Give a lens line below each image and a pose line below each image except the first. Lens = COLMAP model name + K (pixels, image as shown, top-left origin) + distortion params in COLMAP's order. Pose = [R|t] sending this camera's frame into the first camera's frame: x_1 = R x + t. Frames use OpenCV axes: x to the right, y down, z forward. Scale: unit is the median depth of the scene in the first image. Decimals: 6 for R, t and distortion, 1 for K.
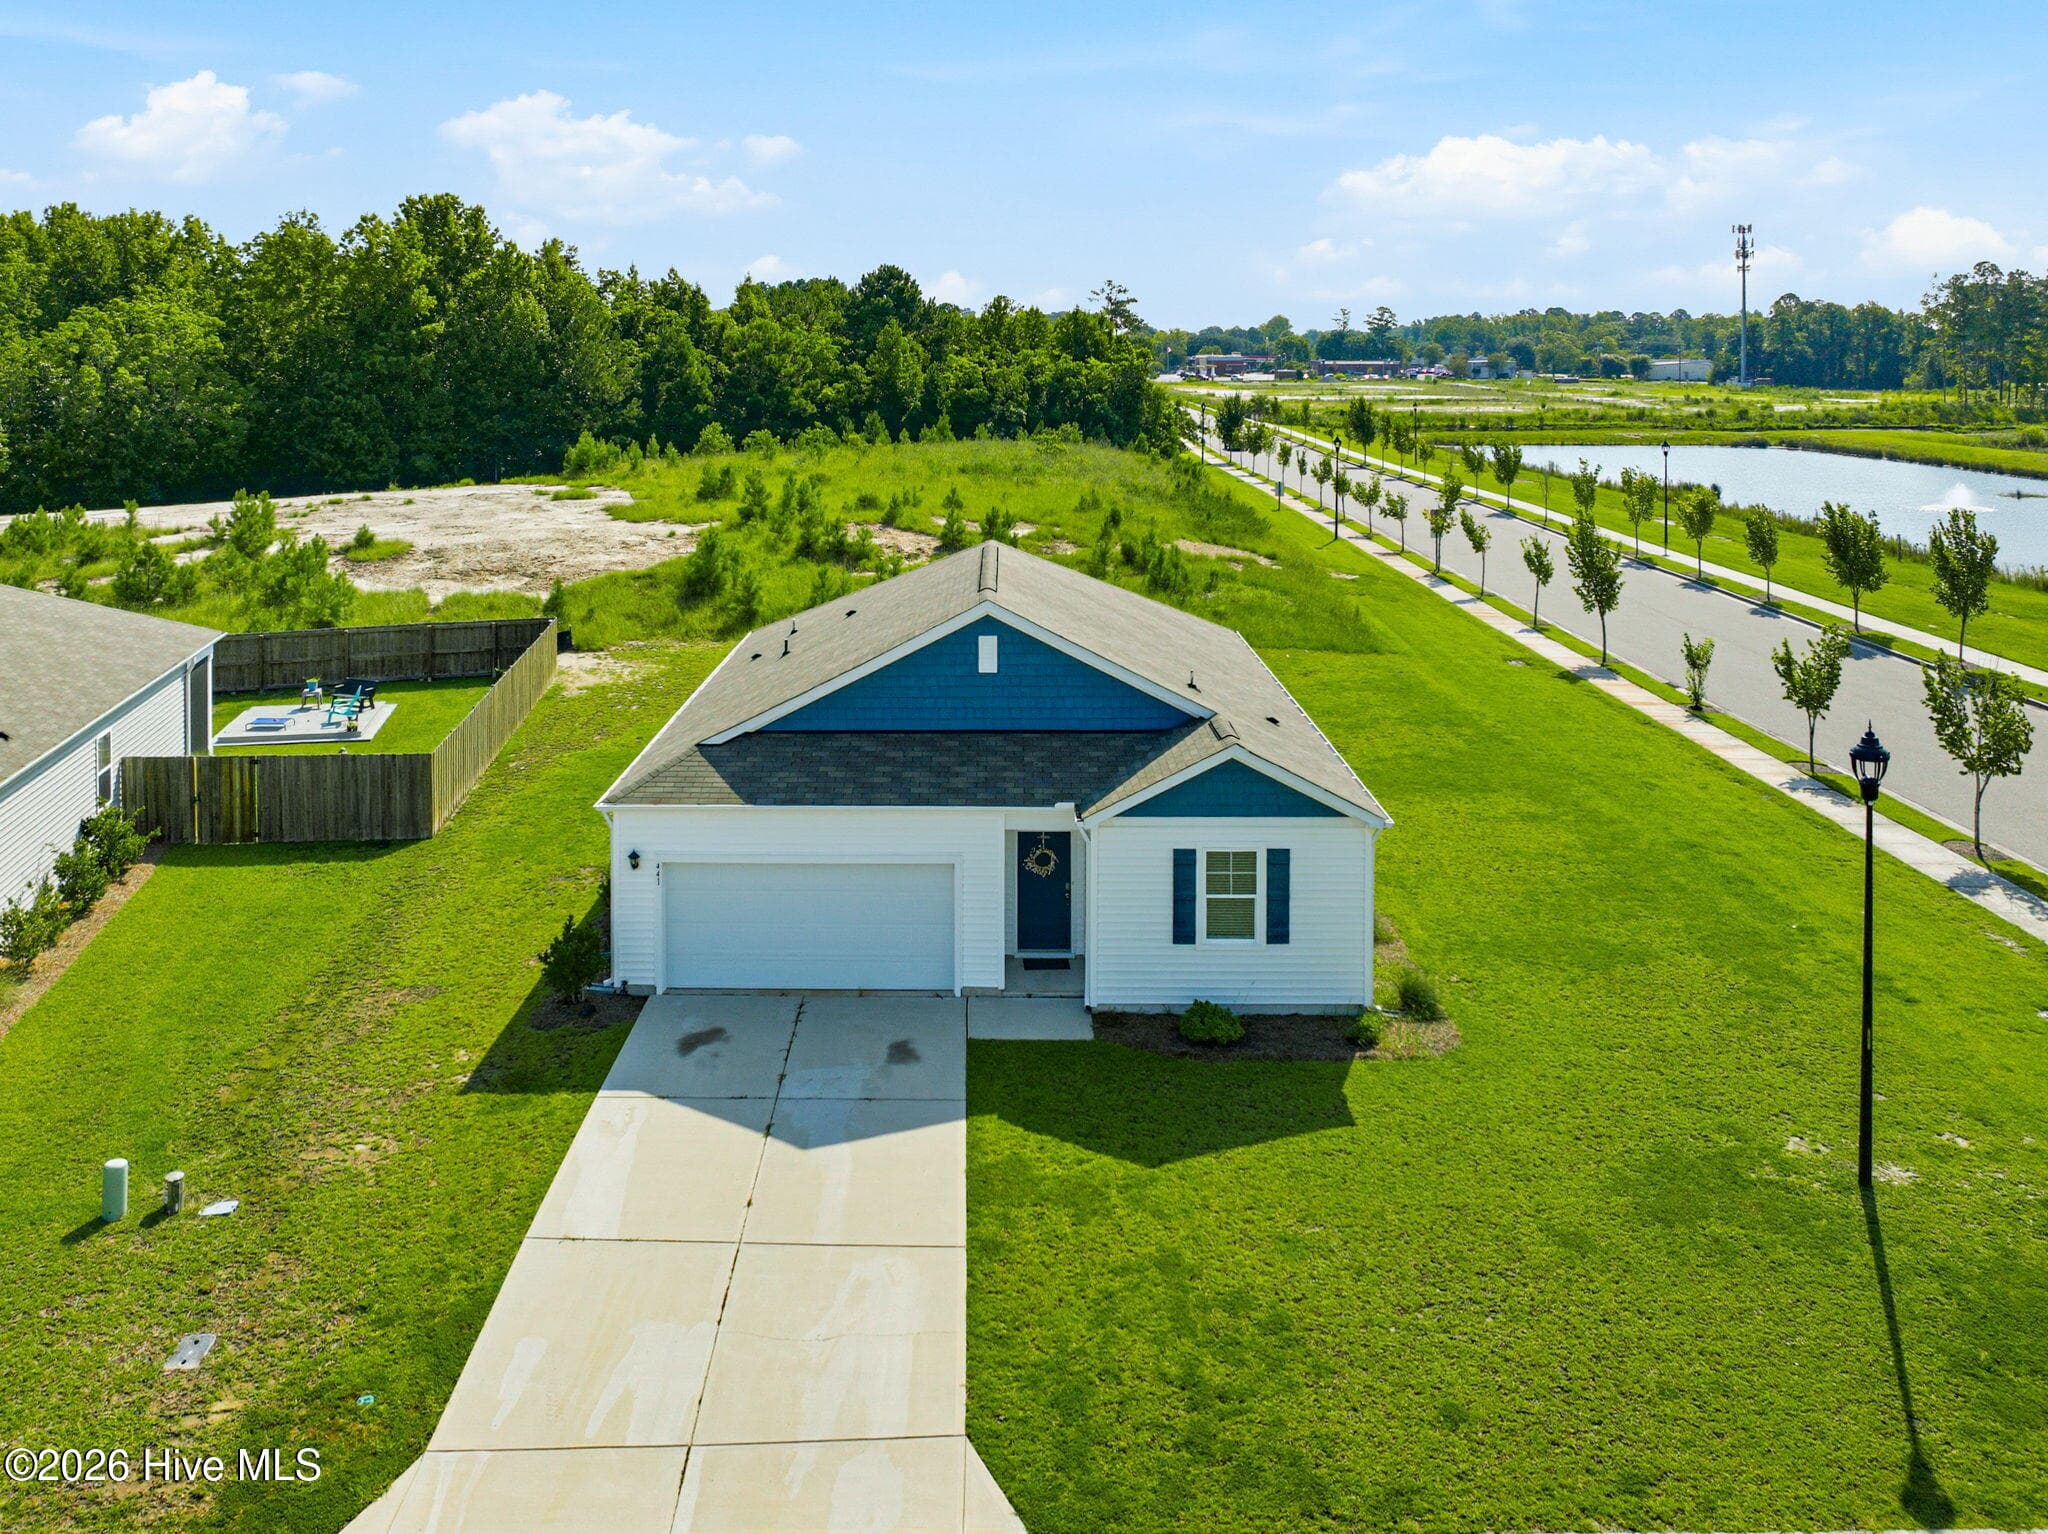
lens RADIAL K [[1606.6, 0, 983.4], [0, 1606.6, 373.4], [0, 0, 1]] dist [-0.004787, -0.019719]
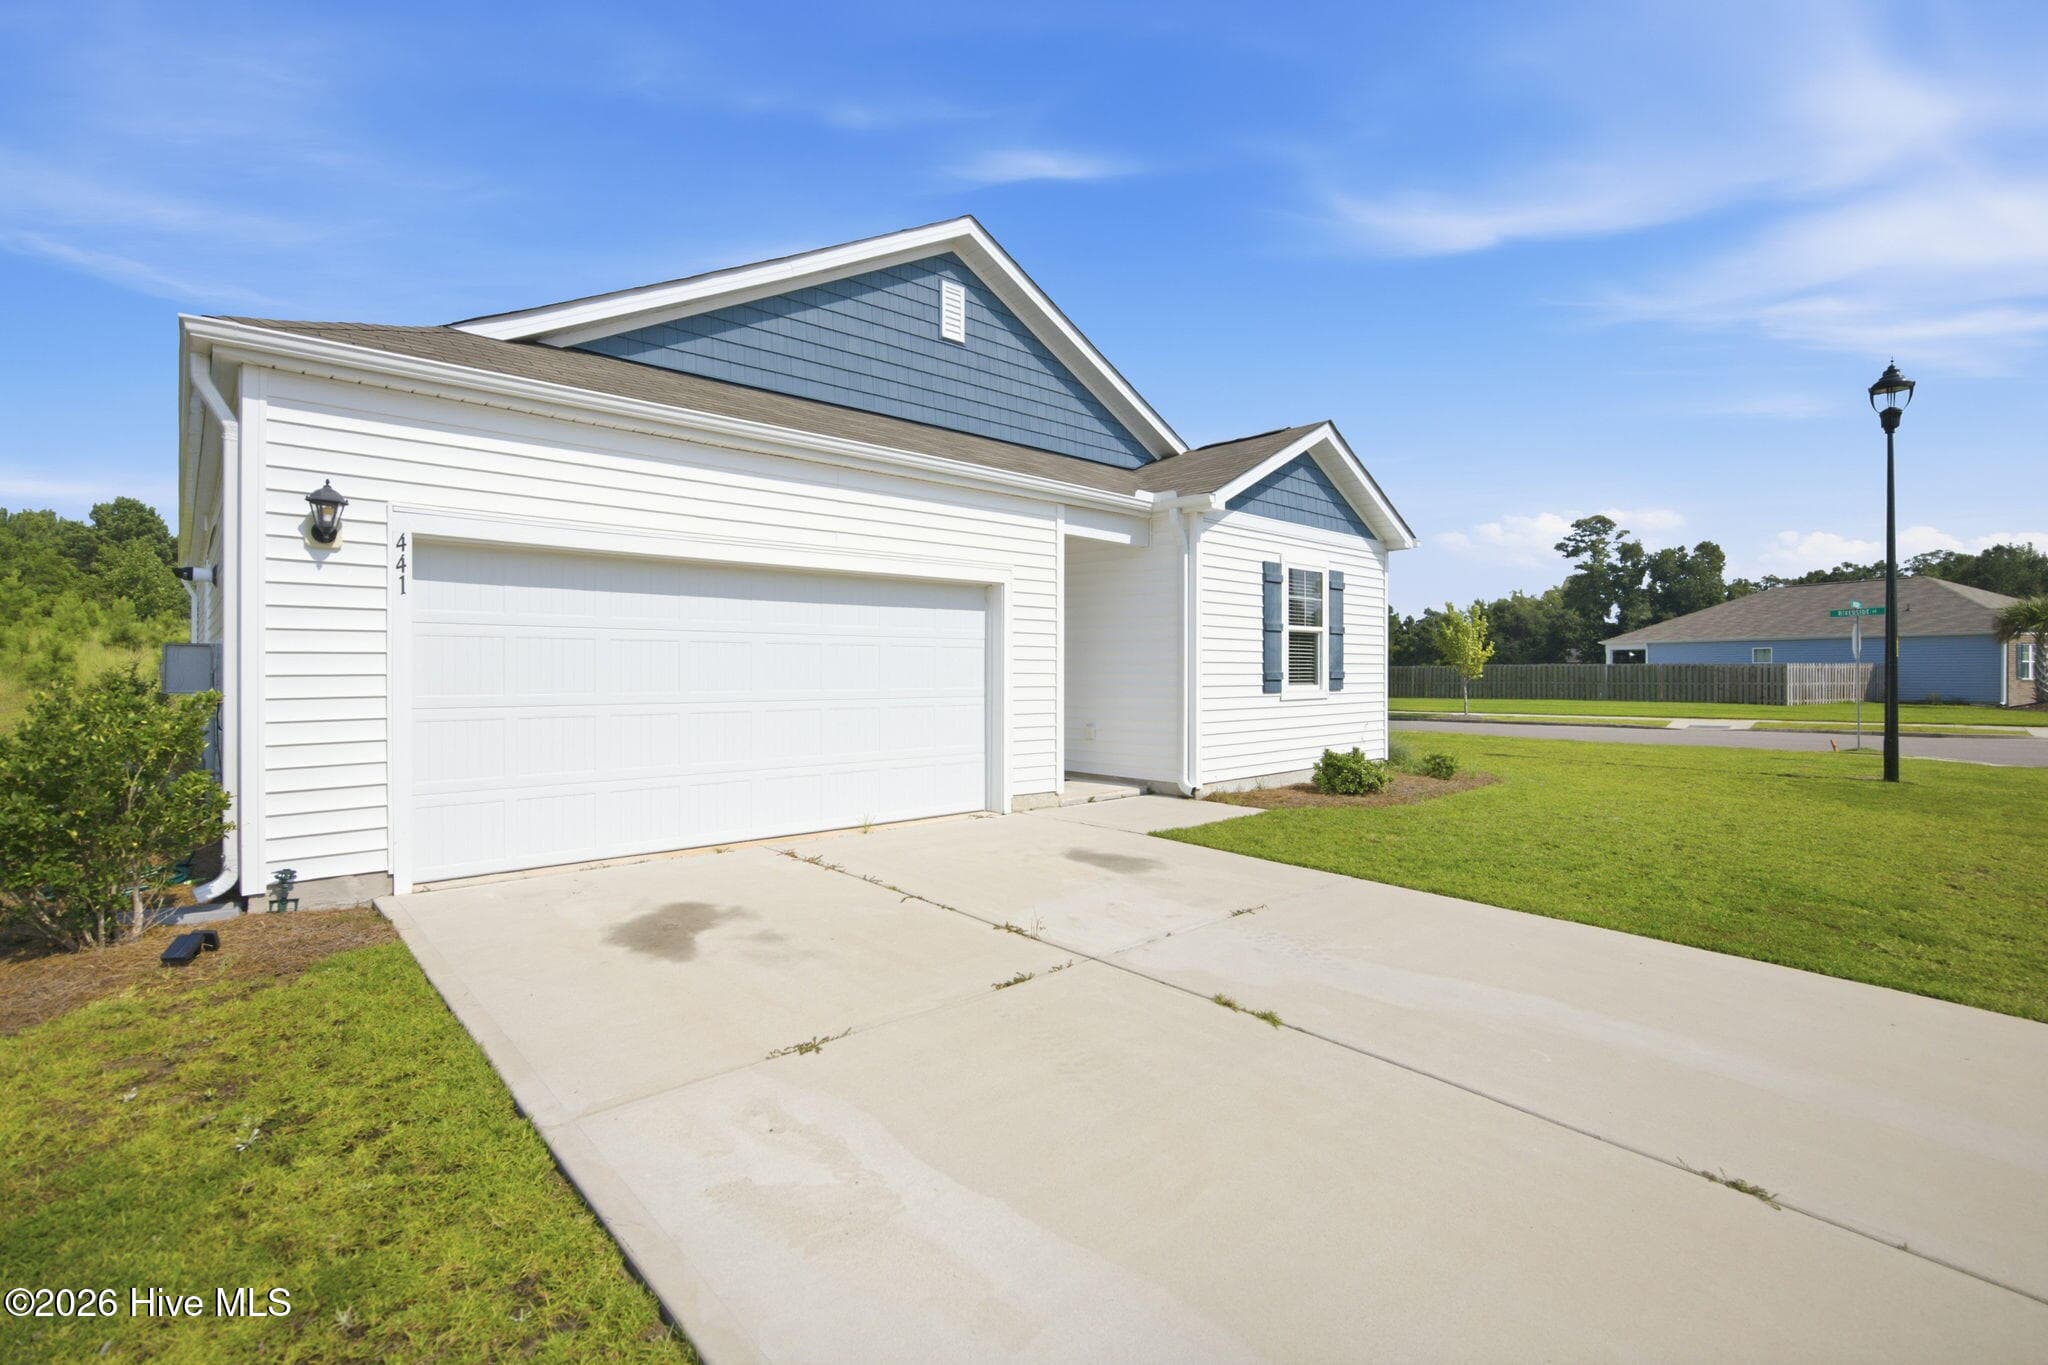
lens RADIAL K [[922.6, 0, 1024.1], [0, 922.6, 666.5], [0, 0, 1]] dist [-0.012150, 0.001842]
pose [[0.724050, 0.004125, 0.689735, -0.129387], [0.010919, 0.999788, -0.017442, 0.180580], [-0.689661, 0.020160, 0.723852, 0.397643]]
